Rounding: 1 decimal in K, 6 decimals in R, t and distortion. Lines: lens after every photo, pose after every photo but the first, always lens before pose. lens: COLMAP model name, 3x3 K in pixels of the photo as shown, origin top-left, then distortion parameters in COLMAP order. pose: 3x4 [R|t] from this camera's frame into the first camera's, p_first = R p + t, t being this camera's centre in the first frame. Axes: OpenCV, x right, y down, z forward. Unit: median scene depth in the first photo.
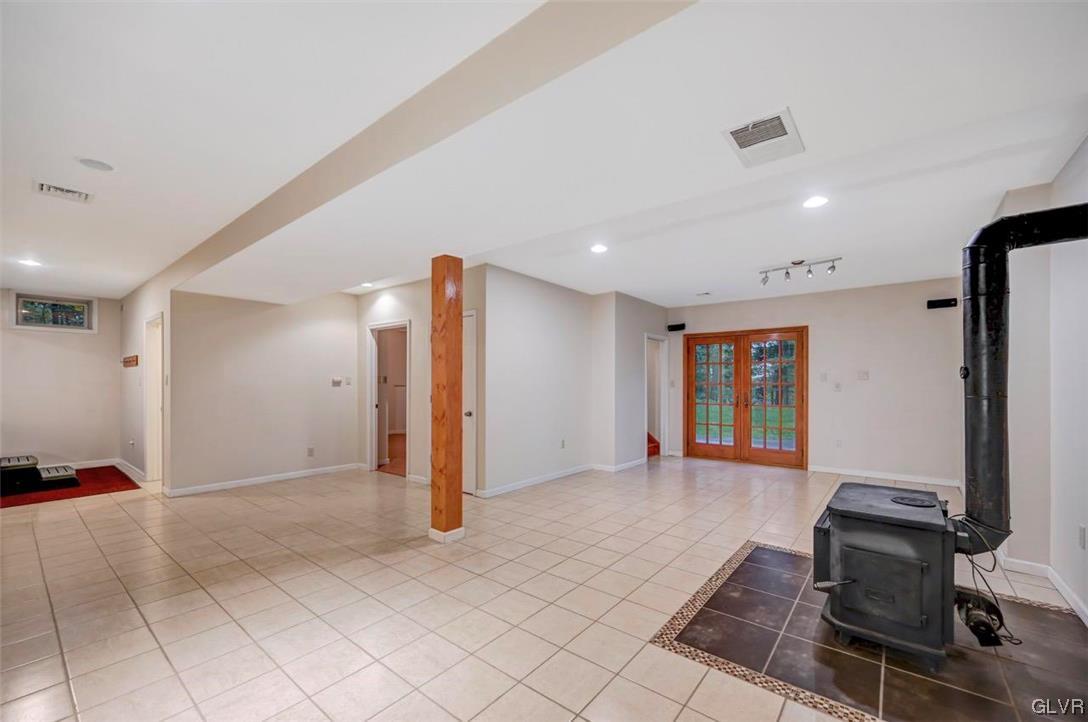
lens RADIAL K [[440.4, 0, 541.2], [0, 440.4, 377.1], [0, 0, 1]] dist [0.000529, 0.000043]
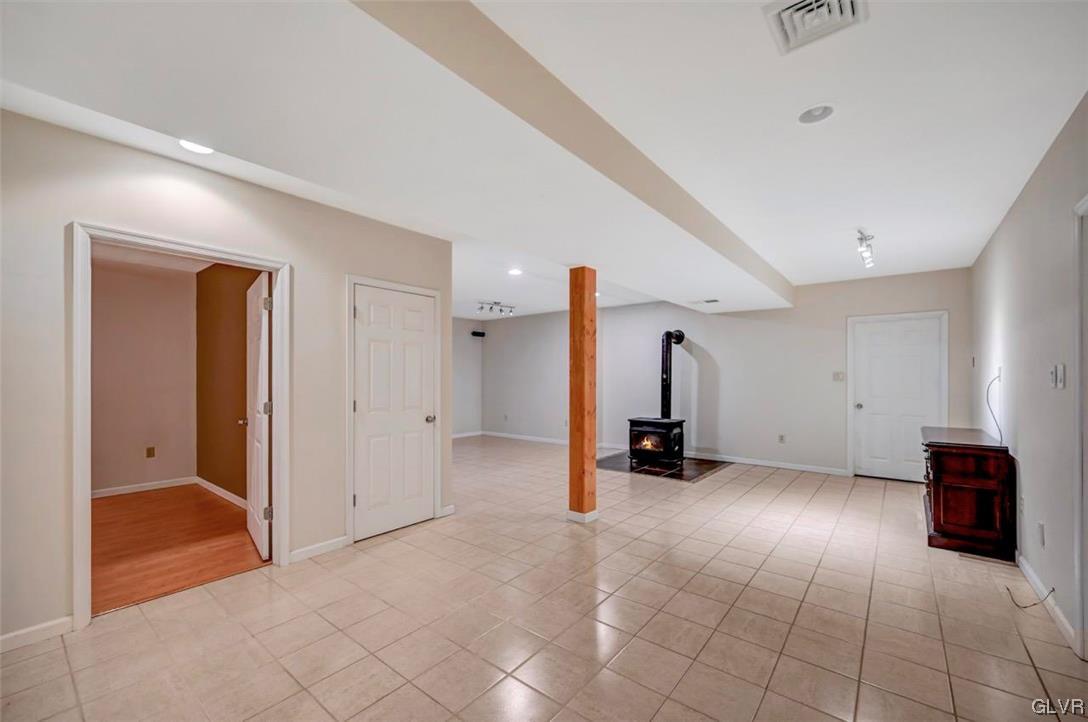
lens RADIAL K [[440.4, 0, 541.2], [0, 440.4, 377.1], [0, 0, 1]] dist [0.000529, 0.000043]
pose [[0.003654, -0.000047, 0.999993, -1.369299], [-0.004900, 0.999988, 0.000064, 0.008042], [-0.999981, -0.004900, 0.003653, 1.136821]]
